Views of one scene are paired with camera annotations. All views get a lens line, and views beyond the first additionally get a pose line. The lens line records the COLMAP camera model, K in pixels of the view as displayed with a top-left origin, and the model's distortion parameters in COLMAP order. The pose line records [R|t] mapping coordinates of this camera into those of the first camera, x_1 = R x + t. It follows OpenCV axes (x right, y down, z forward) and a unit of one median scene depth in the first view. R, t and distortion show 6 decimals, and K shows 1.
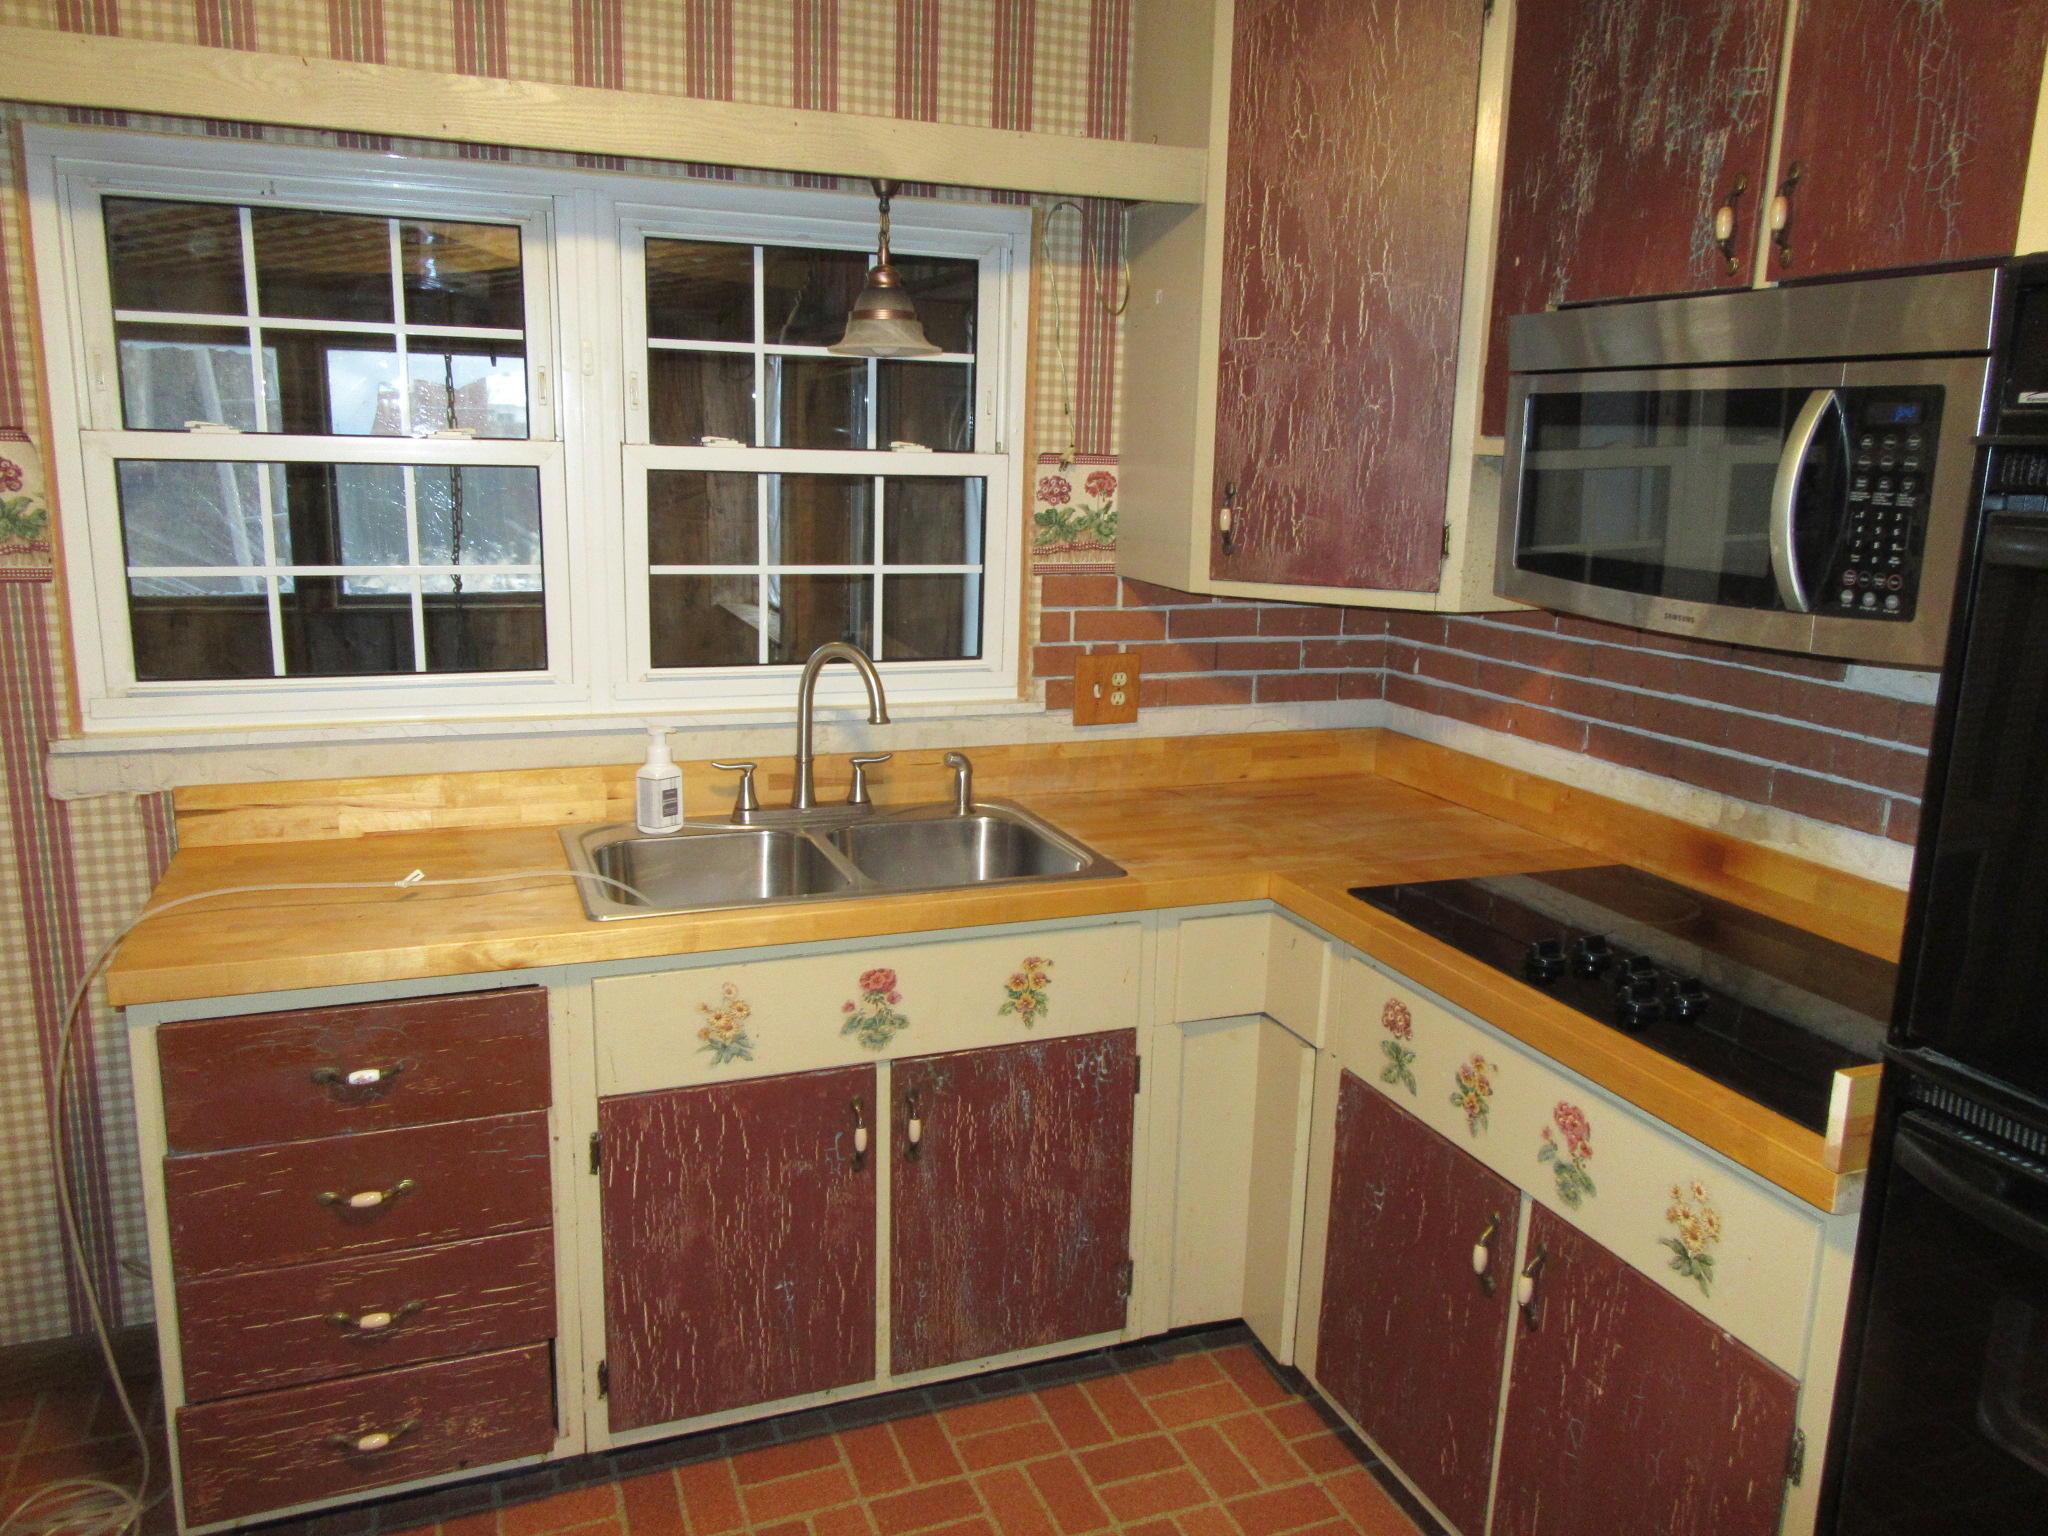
lens RADIAL K [[1524.7, 0, 1024.0], [0, 1524.7, 768.0], [0, 0, 1]] dist [-0.007098, 0.001719]
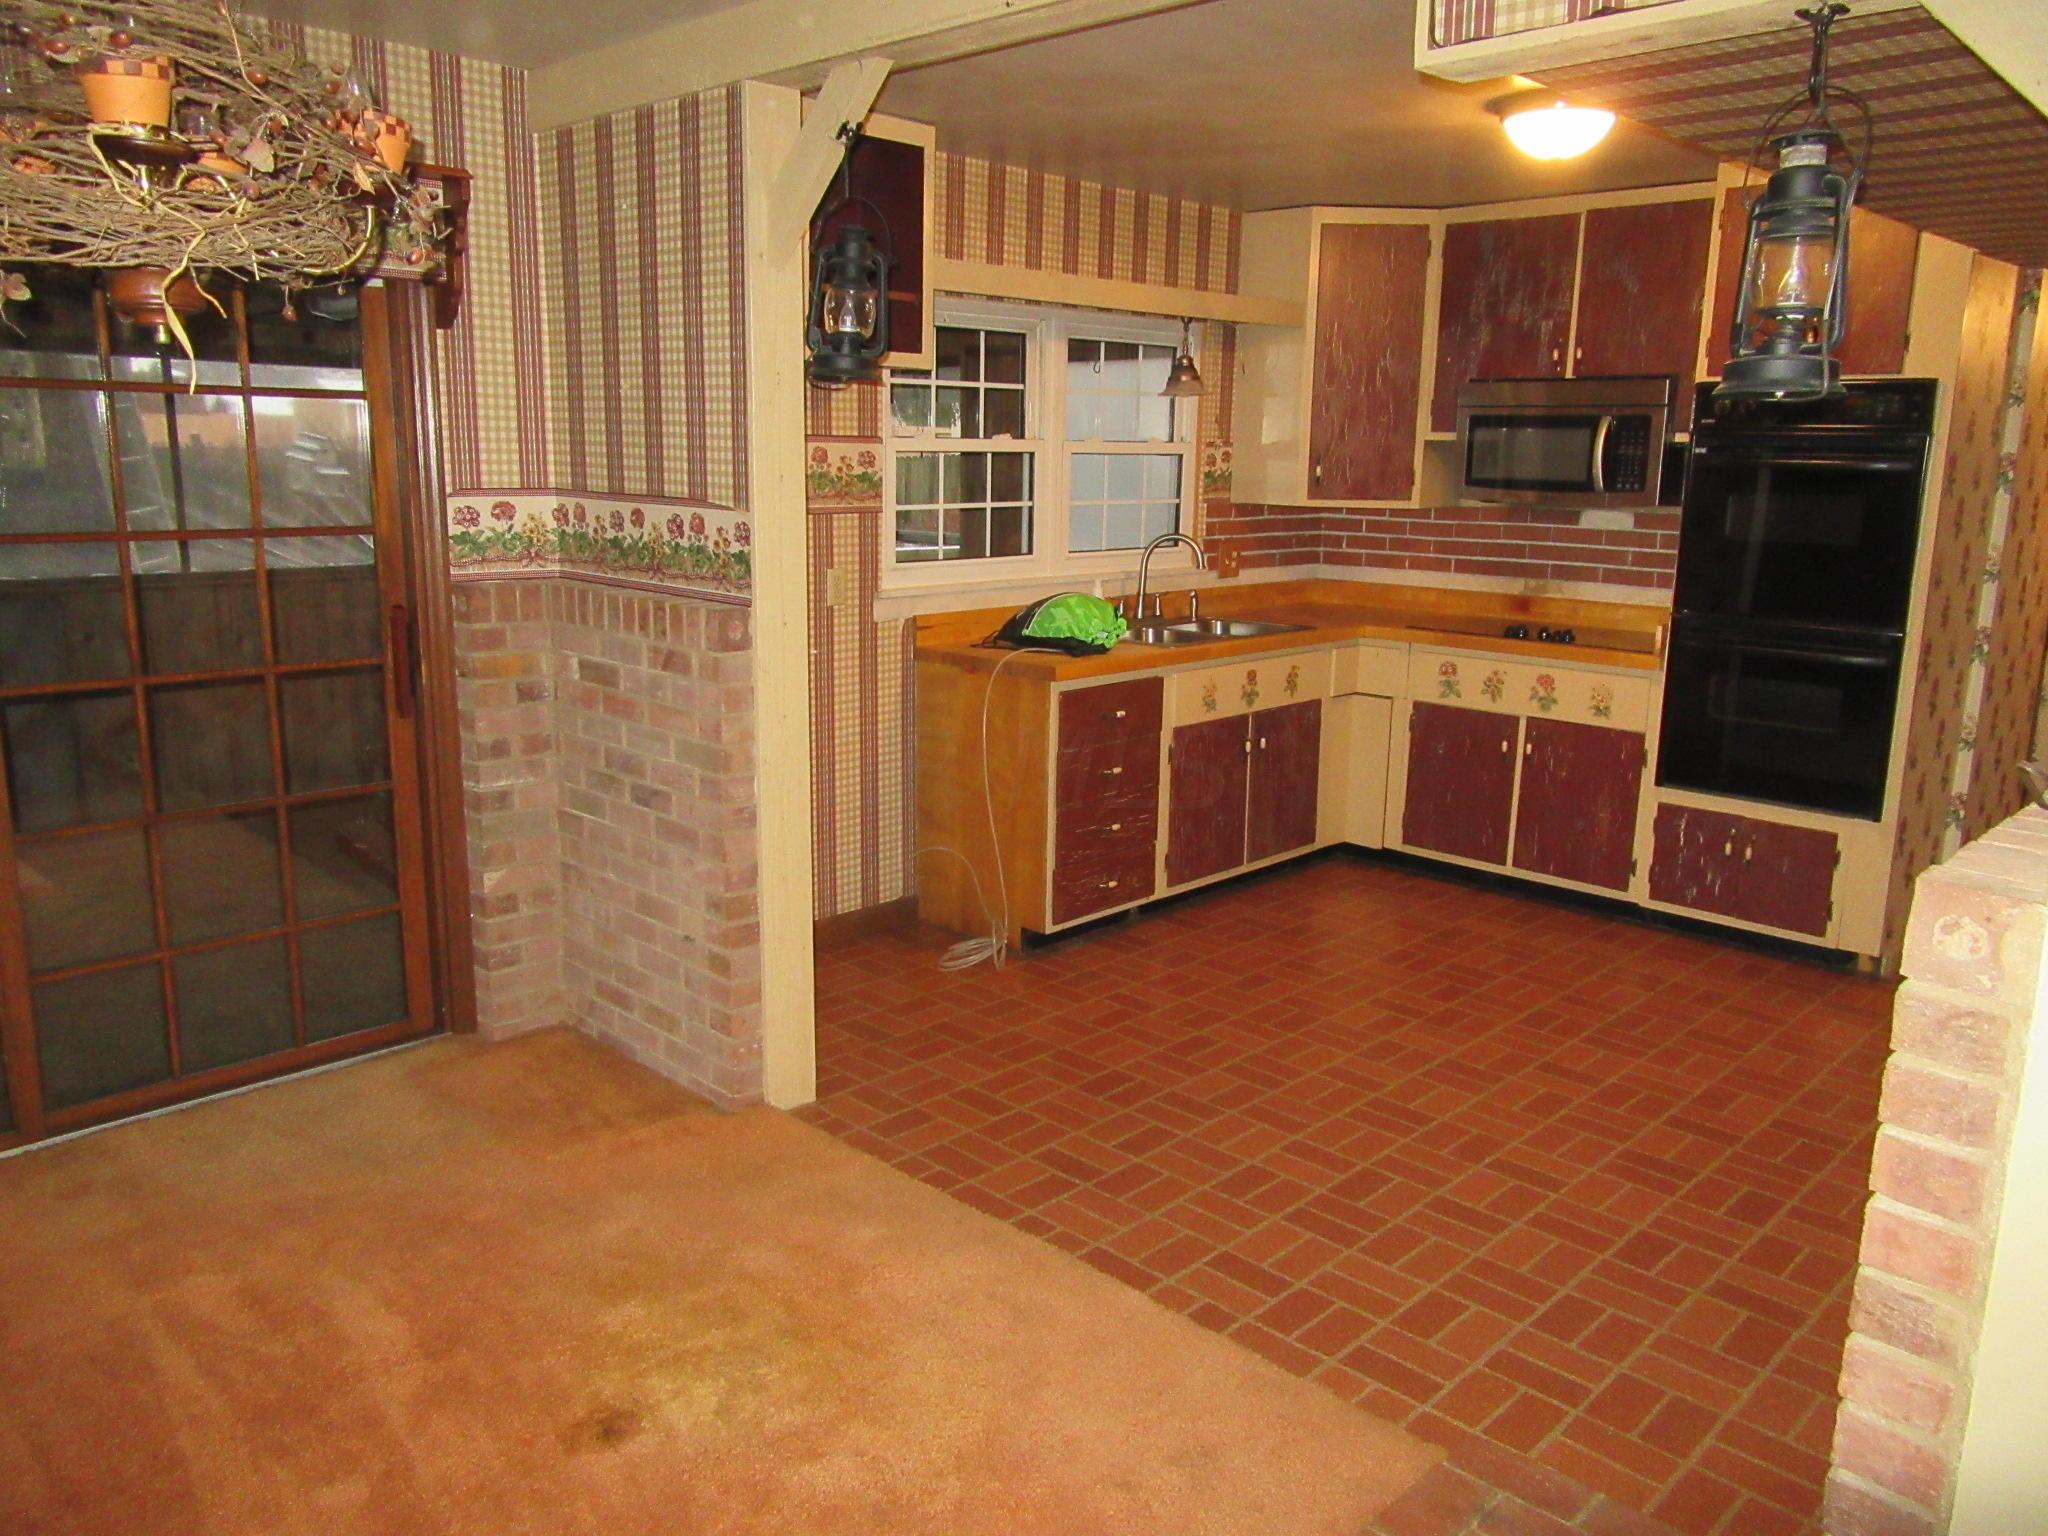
lens RADIAL K [[1524.7, 0, 1024.0], [0, 1524.7, 768.0], [0, 0, 1]] dist [-0.007098, 0.001719]
pose [[0.913075, -0.099349, 0.395506, -1.296179], [0.096788, 0.994953, 0.026480, 0.181169], [-0.396140, 0.014102, 0.918082, -0.933391]]
